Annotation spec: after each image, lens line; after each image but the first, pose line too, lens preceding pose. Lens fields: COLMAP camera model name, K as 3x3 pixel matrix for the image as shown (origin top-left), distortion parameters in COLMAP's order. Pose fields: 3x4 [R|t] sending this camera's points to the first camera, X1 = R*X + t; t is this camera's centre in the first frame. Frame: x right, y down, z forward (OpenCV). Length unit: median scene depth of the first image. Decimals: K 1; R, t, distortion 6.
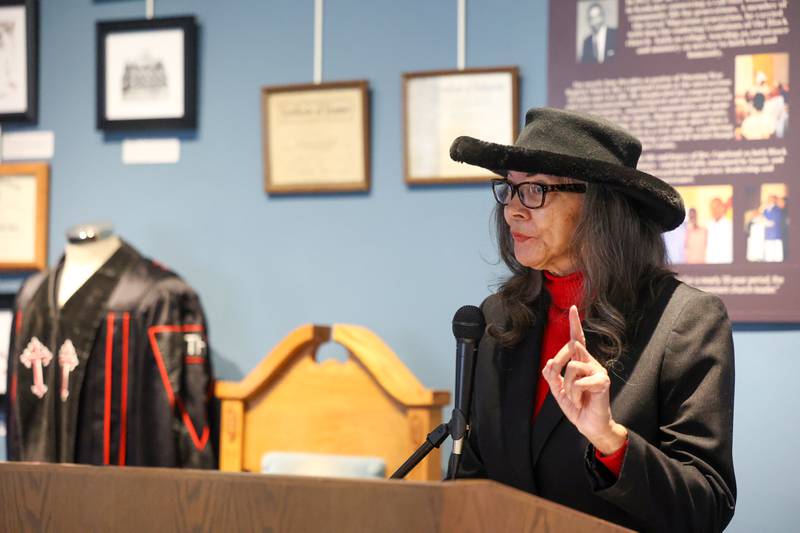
lens RADIAL K [[2530.1, 0, 400.0], [0, 2530.1, 266.5], [0, 0, 1]] dist [0.110604, 1.995235]
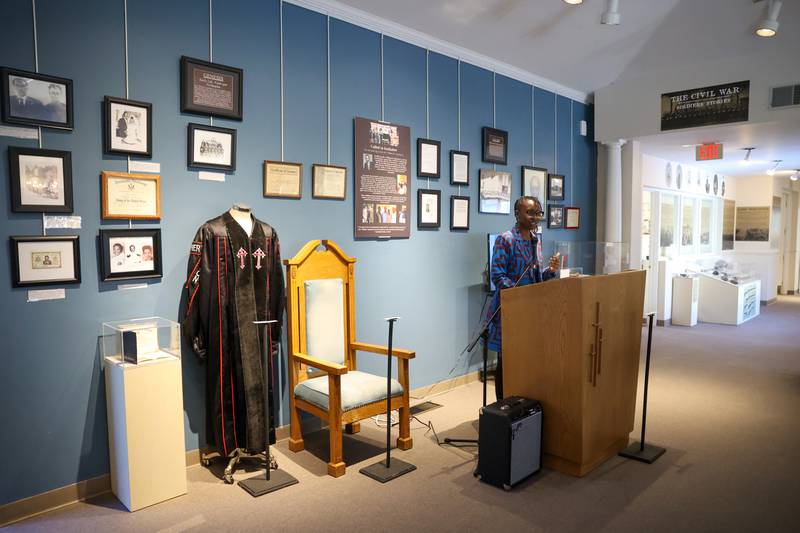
lens RADIAL K [[546.0, 0, 400.0], [0, 546.0, 266.5], [0, 0, 1]] dist [-0.125089, 0.105444]
pose [[0.121703, -0.073286, 0.989857, -0.701144], [-0.028280, 0.996610, 0.077263, 0.000067], [-0.992164, -0.037397, 0.119217, 0.798059]]
